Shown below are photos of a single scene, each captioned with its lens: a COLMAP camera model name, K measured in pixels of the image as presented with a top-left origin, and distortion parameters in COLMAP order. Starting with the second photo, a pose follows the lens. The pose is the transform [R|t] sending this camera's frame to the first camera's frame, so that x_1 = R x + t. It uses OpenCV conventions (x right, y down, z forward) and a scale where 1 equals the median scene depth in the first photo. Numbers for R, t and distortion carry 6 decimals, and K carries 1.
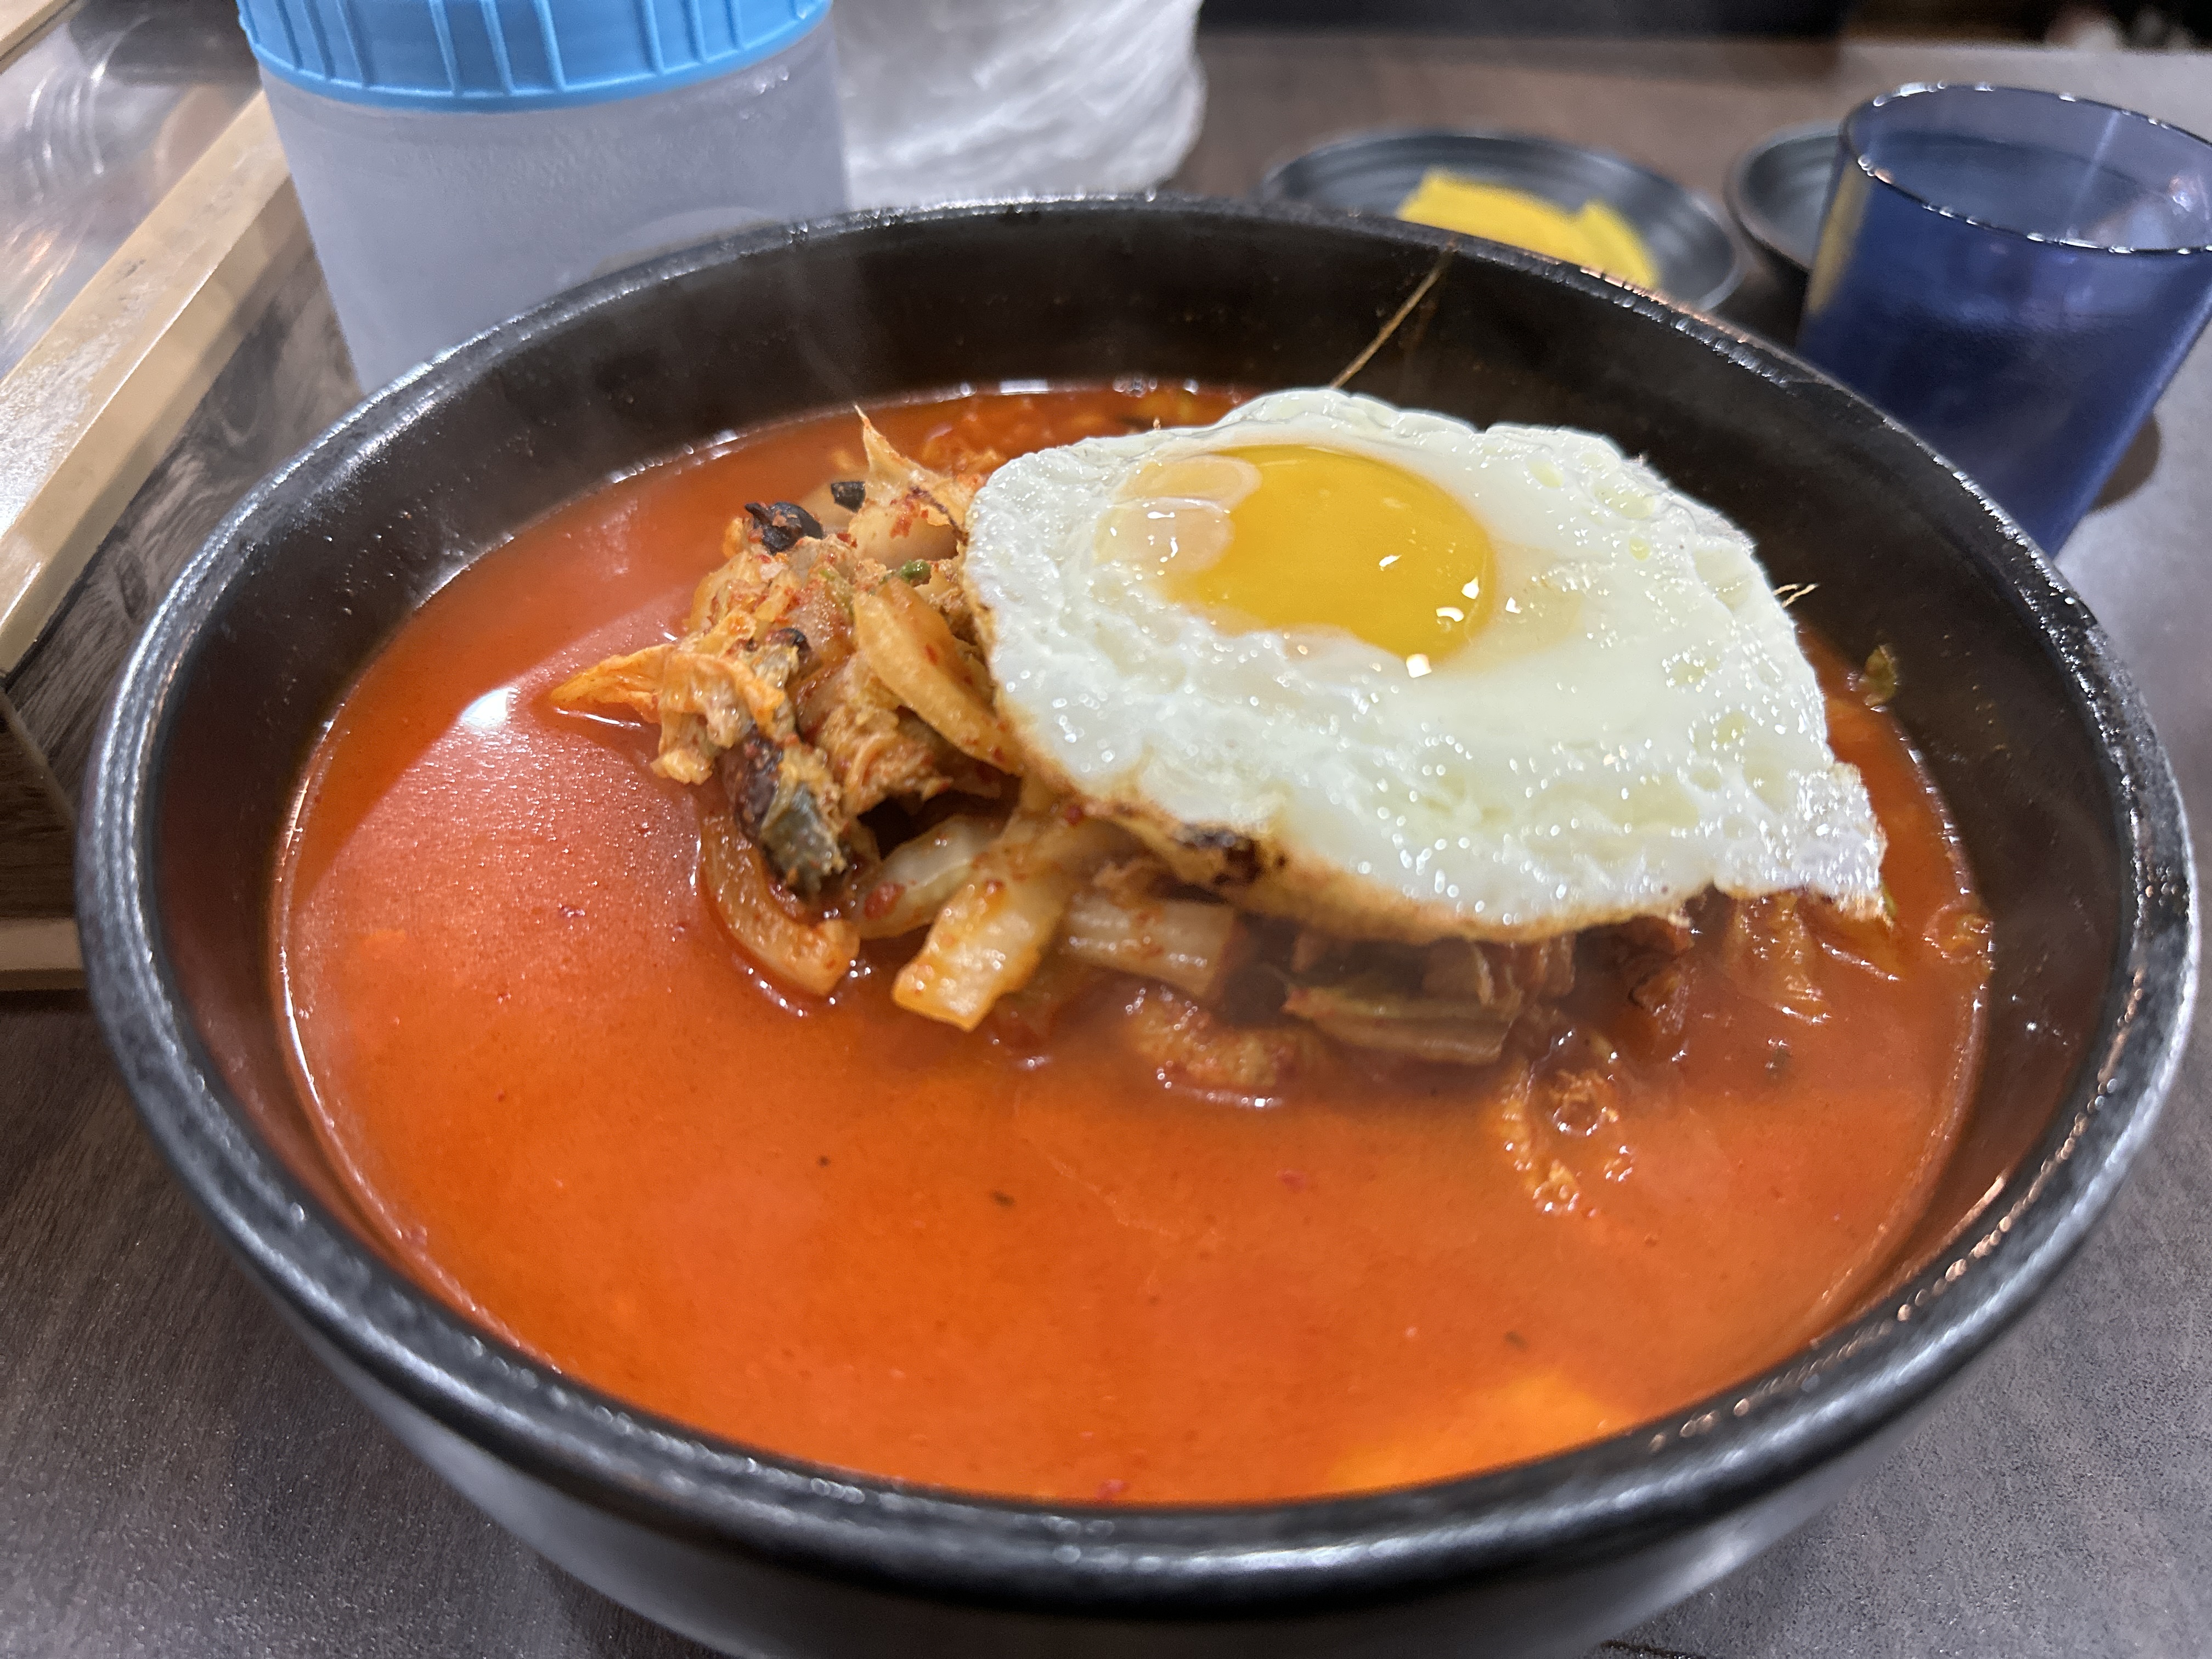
lens RADIAL K [[1597.1, 0, 1106.0], [0, 1597.1, 829.5], [0, 0, 1]] dist [0.075379, -0.104872]
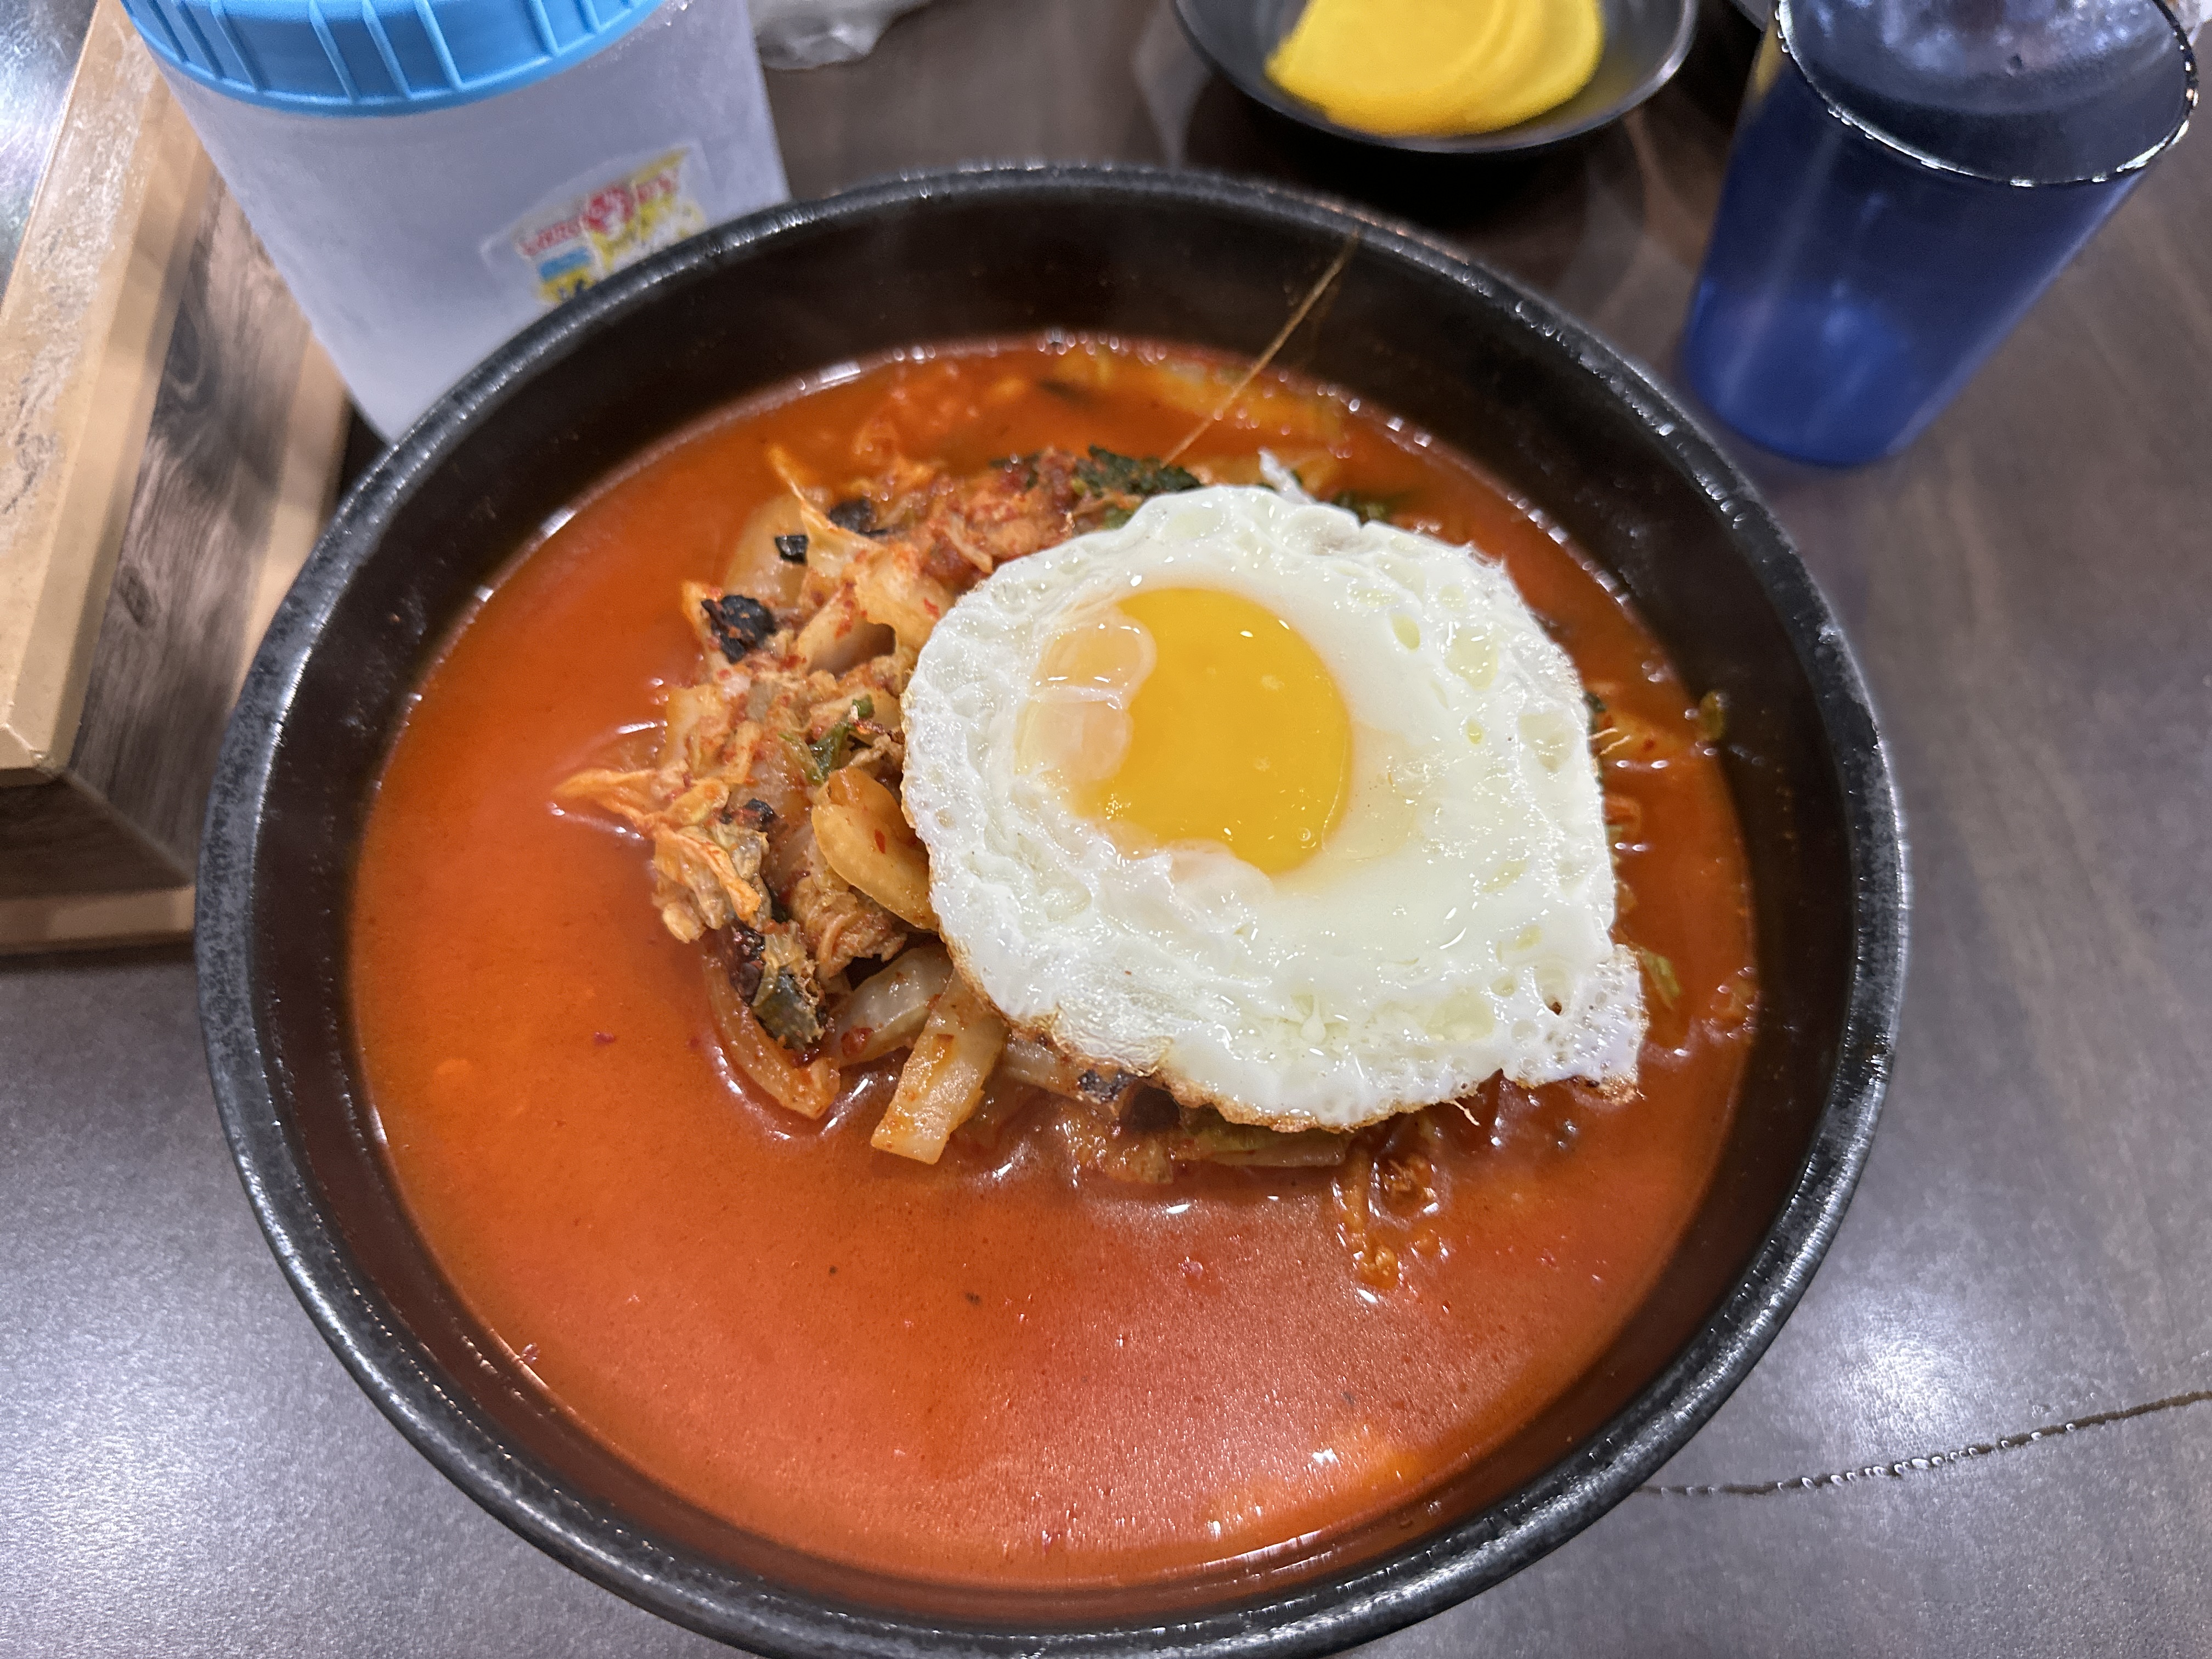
lens RADIAL K [[1597.1, 0, 1106.0], [0, 1597.1, 829.5], [0, 0, 1]] dist [0.075379, -0.104872]
pose [[0.999284, -0.037662, 0.003592, 0.055209], [0.034486, 0.945810, 0.322885, -0.504685], [-0.015558, -0.322530, 0.946431, -0.125885]]
